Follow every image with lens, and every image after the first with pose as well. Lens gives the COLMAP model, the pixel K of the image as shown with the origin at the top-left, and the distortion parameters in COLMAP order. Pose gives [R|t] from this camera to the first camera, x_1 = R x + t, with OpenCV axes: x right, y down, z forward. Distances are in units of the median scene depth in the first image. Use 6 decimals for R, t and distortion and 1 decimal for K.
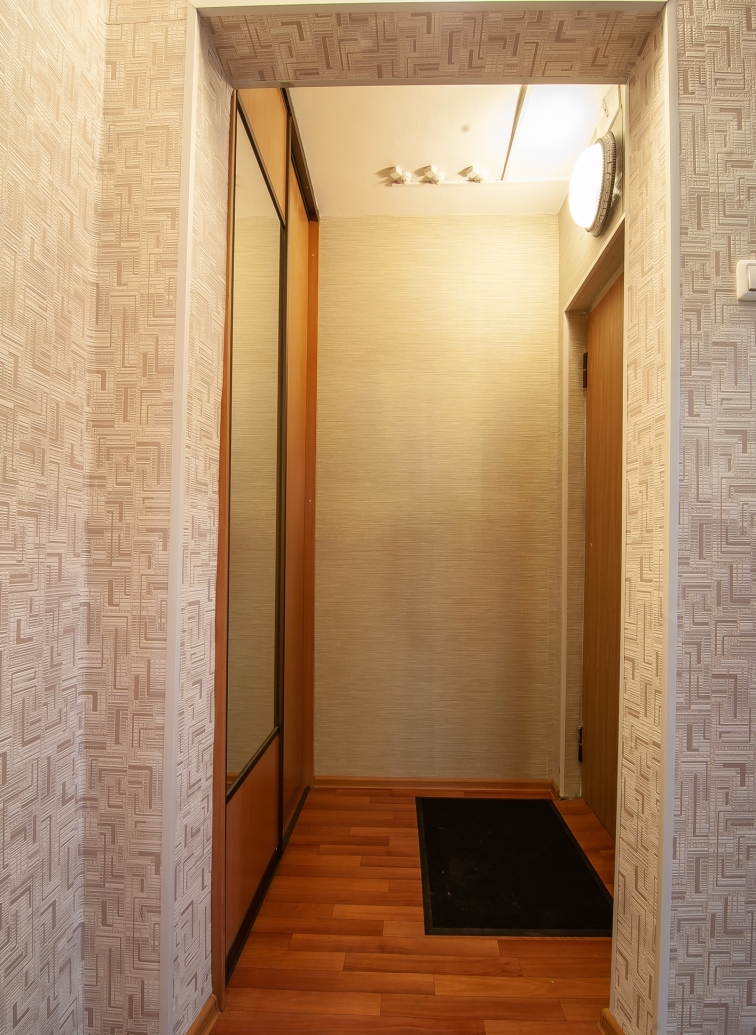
lens RADIAL K [[557.9, 0, 388.2], [0, 557.9, 551.2], [0, 0, 1]] dist [-0.015825, -0.004656]
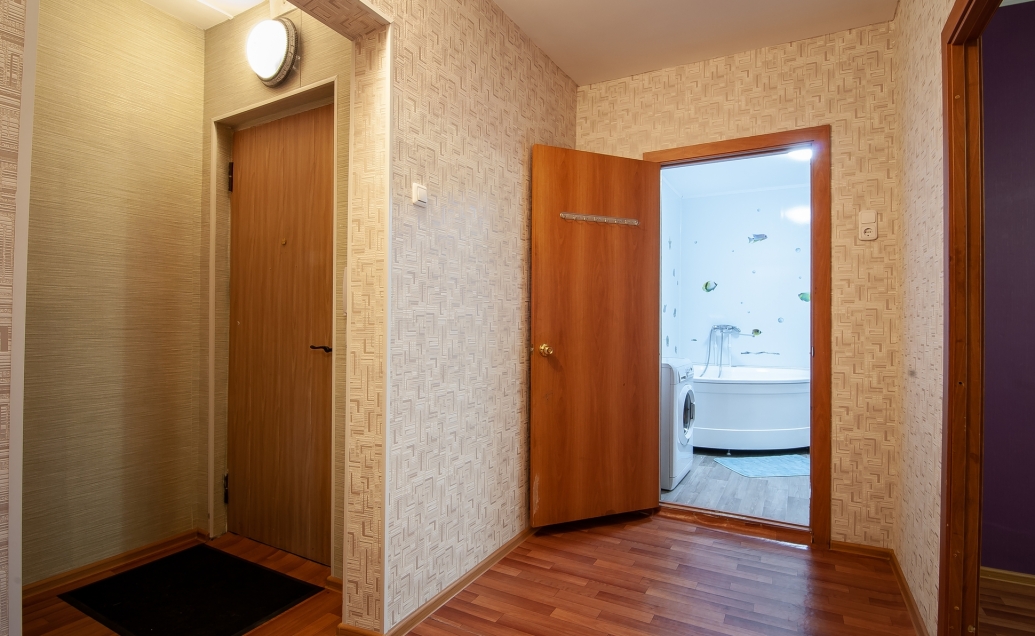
lens RADIAL K [[512.0, 0, 519.8], [0, 512.0, 321.7], [0, 0, 1]] dist [-0.004294, -0.000765]
pose [[0.458993, -0.001964, 0.888438, -0.361939], [-0.011198, 0.999905, 0.007996, -0.030388], [-0.888369, -0.013619, 0.458928, -0.068721]]
